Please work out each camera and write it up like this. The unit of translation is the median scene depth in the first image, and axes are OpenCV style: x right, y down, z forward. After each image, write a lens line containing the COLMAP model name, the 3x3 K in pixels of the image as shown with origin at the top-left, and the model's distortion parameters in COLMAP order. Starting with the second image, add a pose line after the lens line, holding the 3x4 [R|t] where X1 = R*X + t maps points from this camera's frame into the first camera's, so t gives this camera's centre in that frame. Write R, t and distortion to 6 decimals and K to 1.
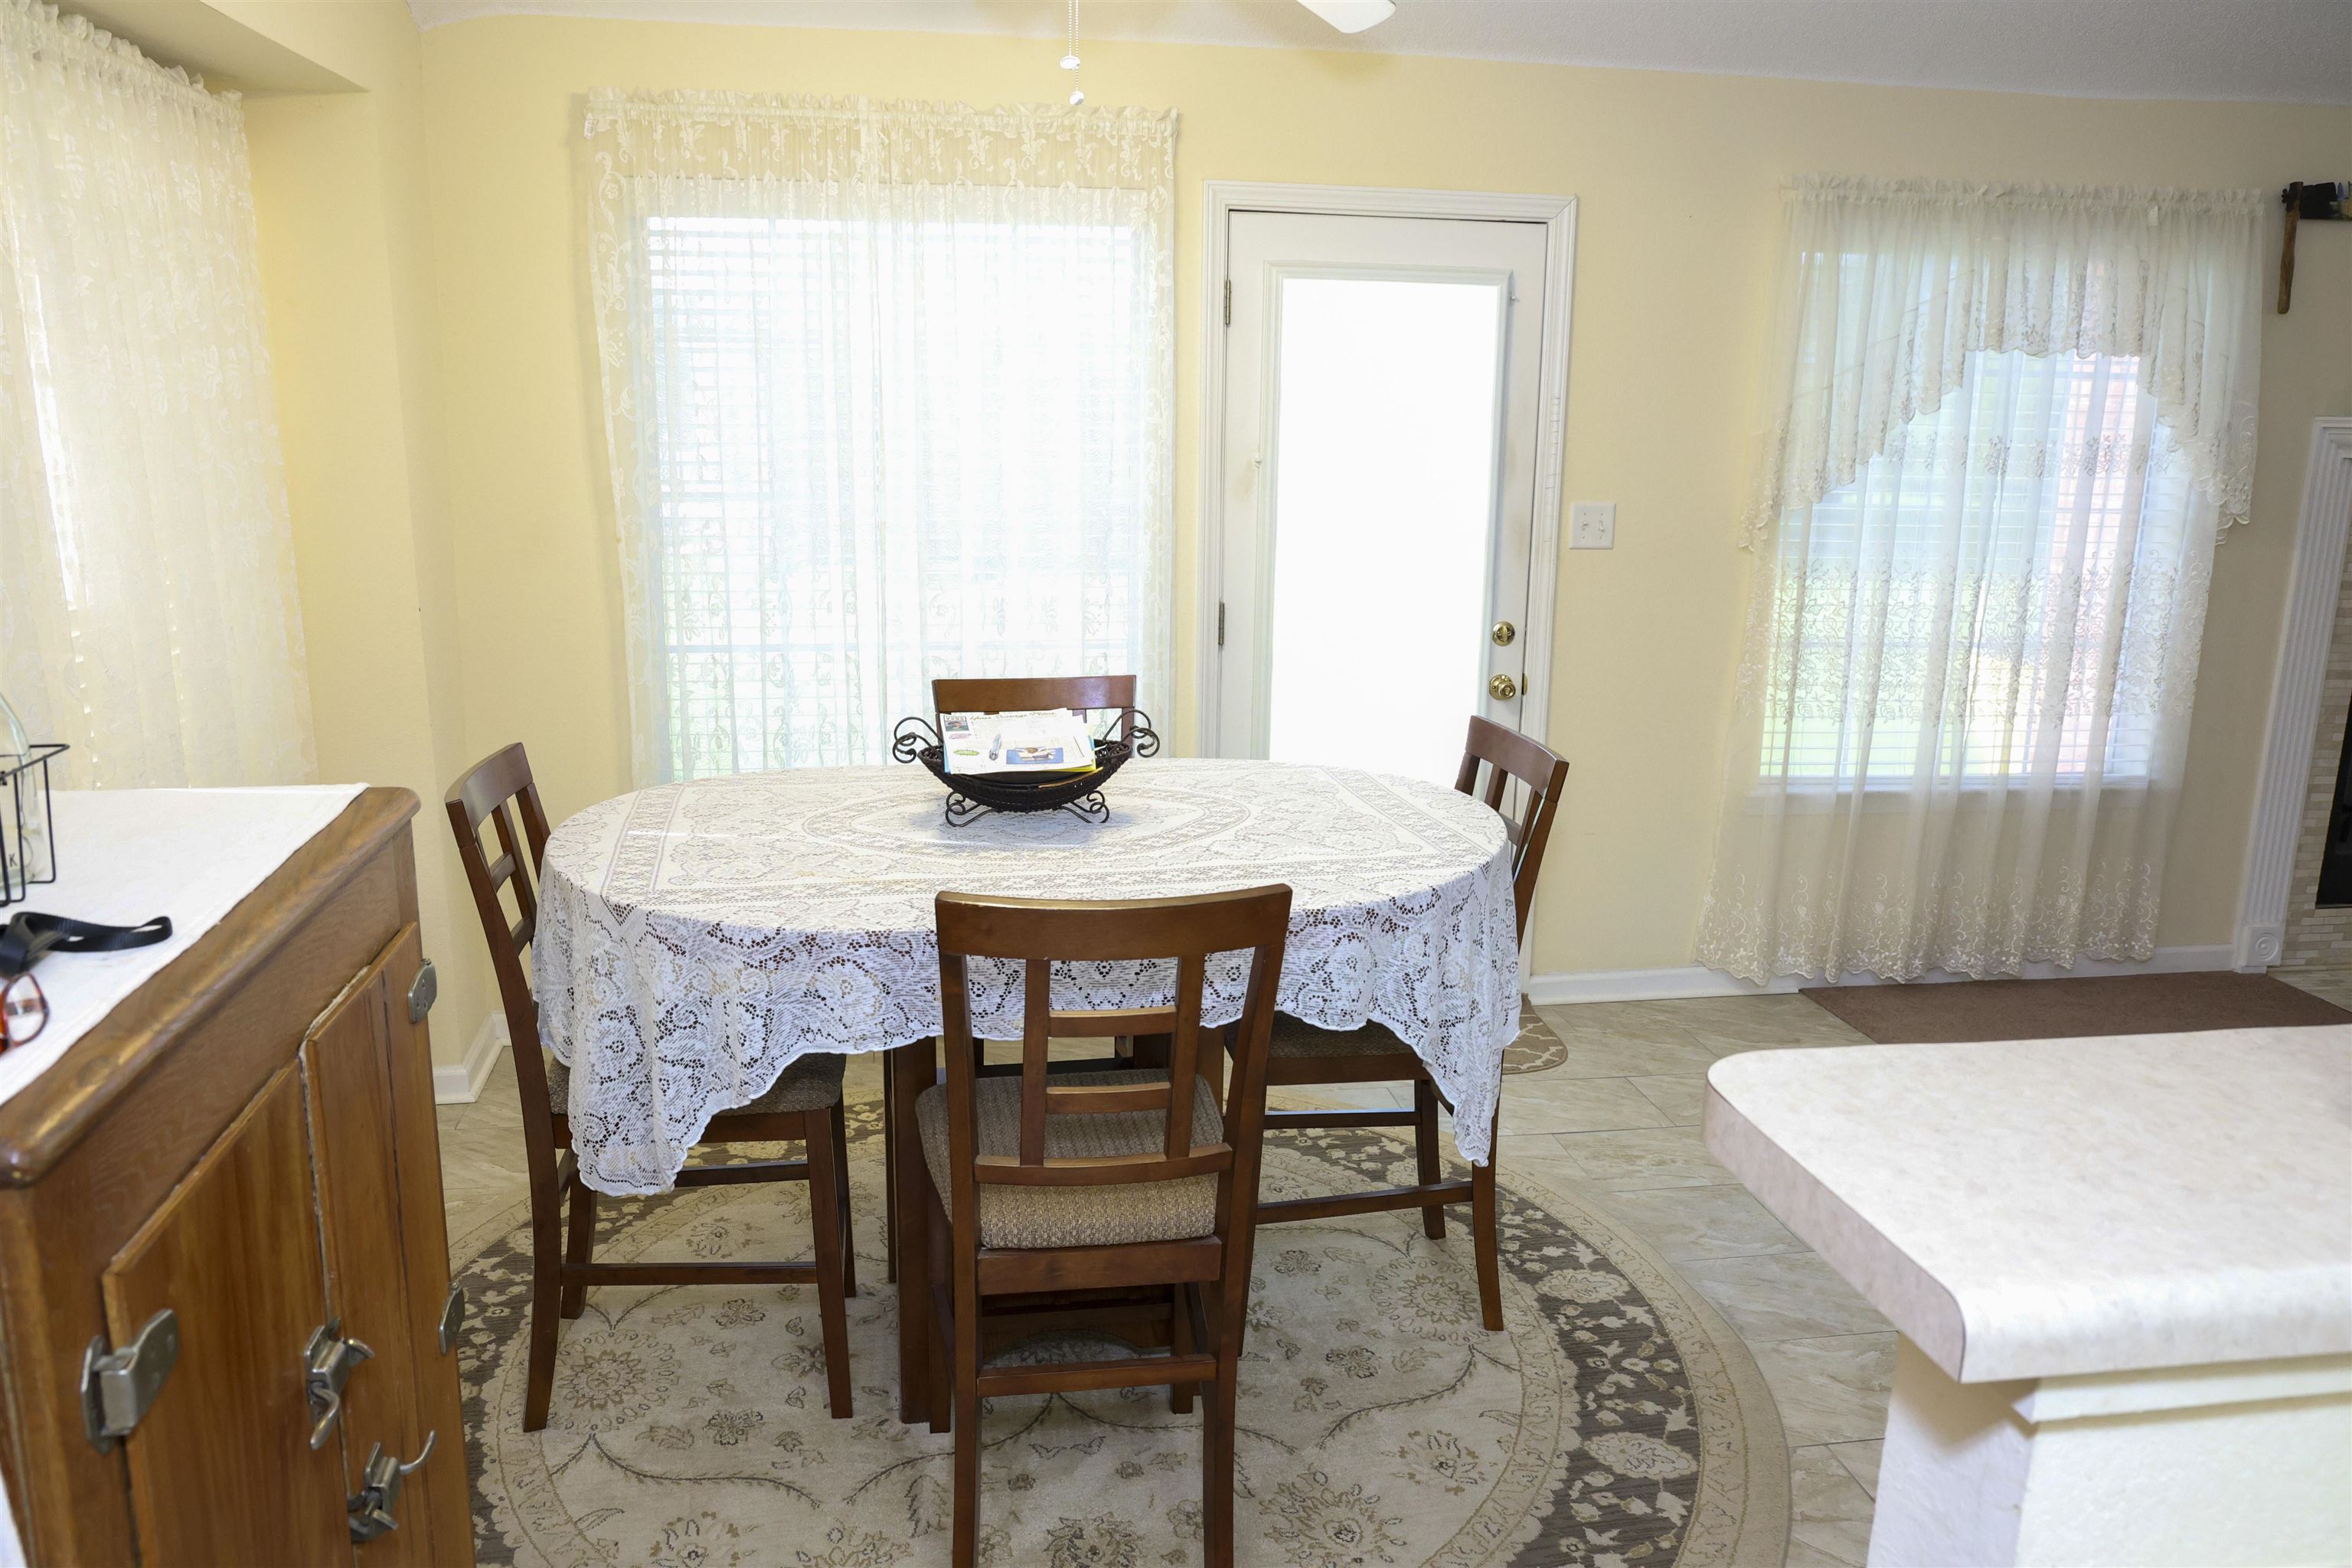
lens RADIAL K [[1722.0, 0, 1209.6], [0, 1722.0, 776.3], [0, 0, 1]] dist [-0.067773, 0.071748]
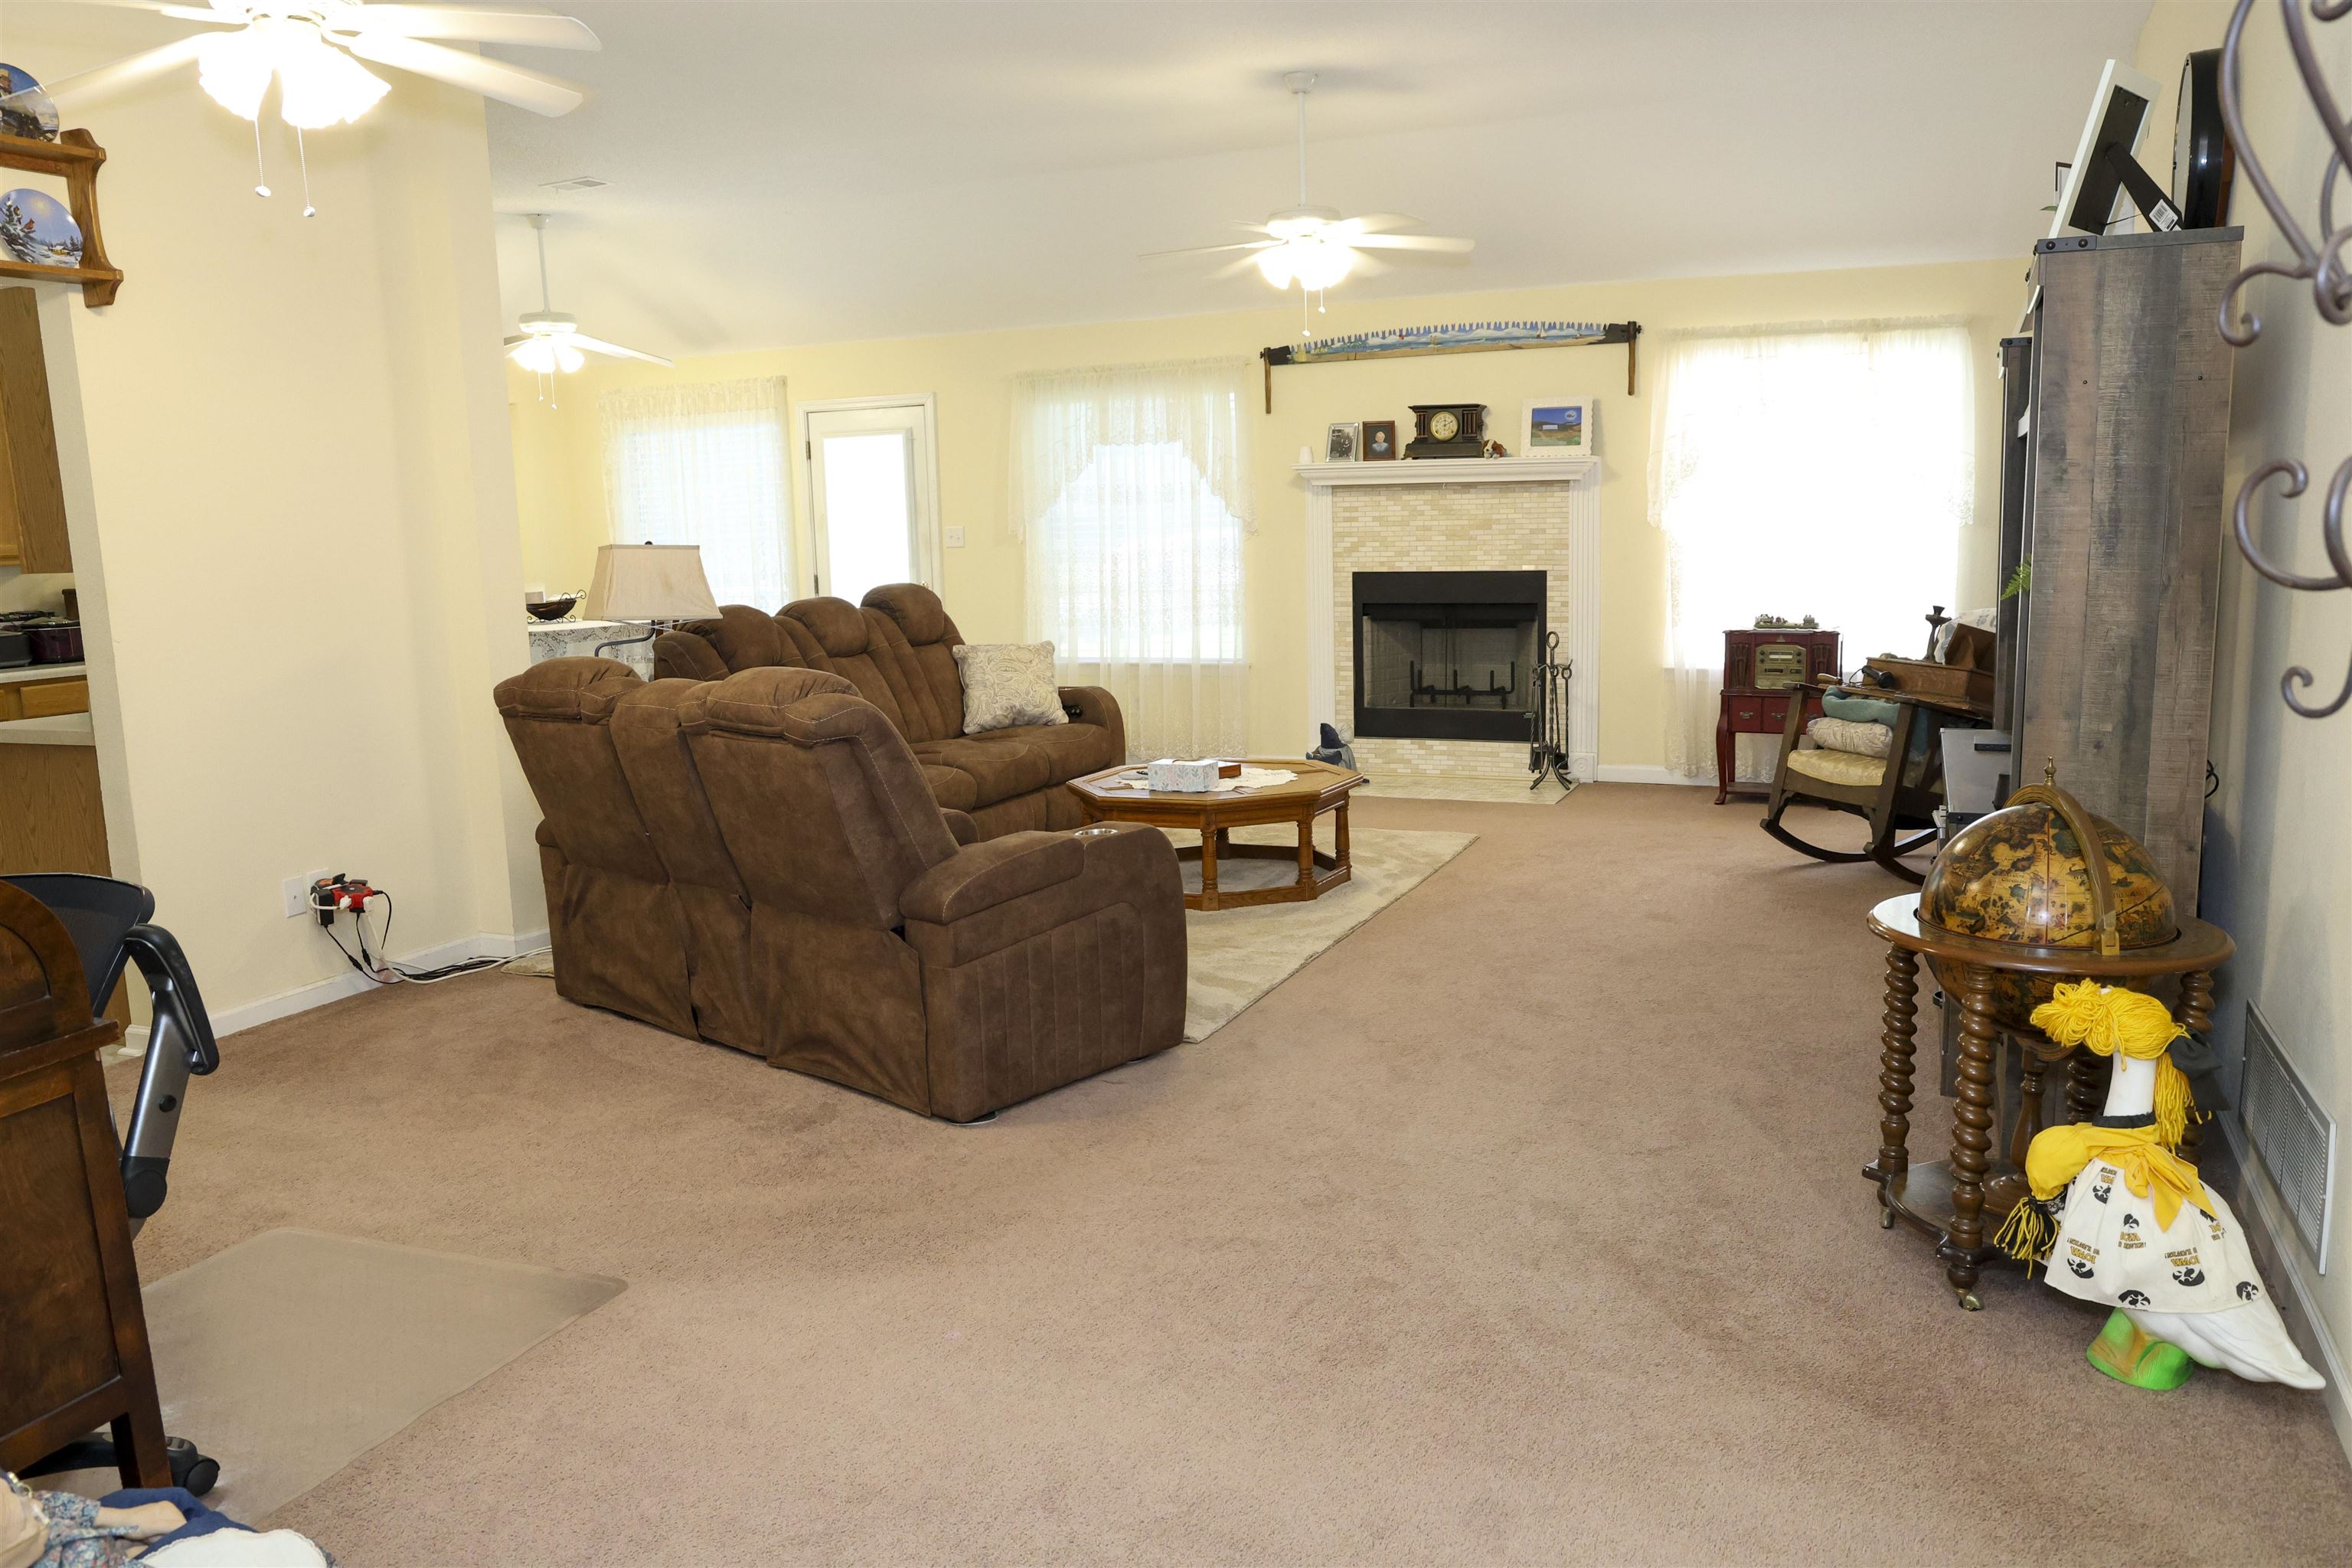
lens RADIAL K [[1722.0, 0, 1209.6], [0, 1722.0, 776.3], [0, 0, 1]] dist [-0.067773, 0.071748]
pose [[0.853772, 0.035737, -0.519419, 1.894202], [-0.068969, 0.996613, -0.044795, 0.270517], [0.516058, 0.074068, 0.853345, -0.788195]]
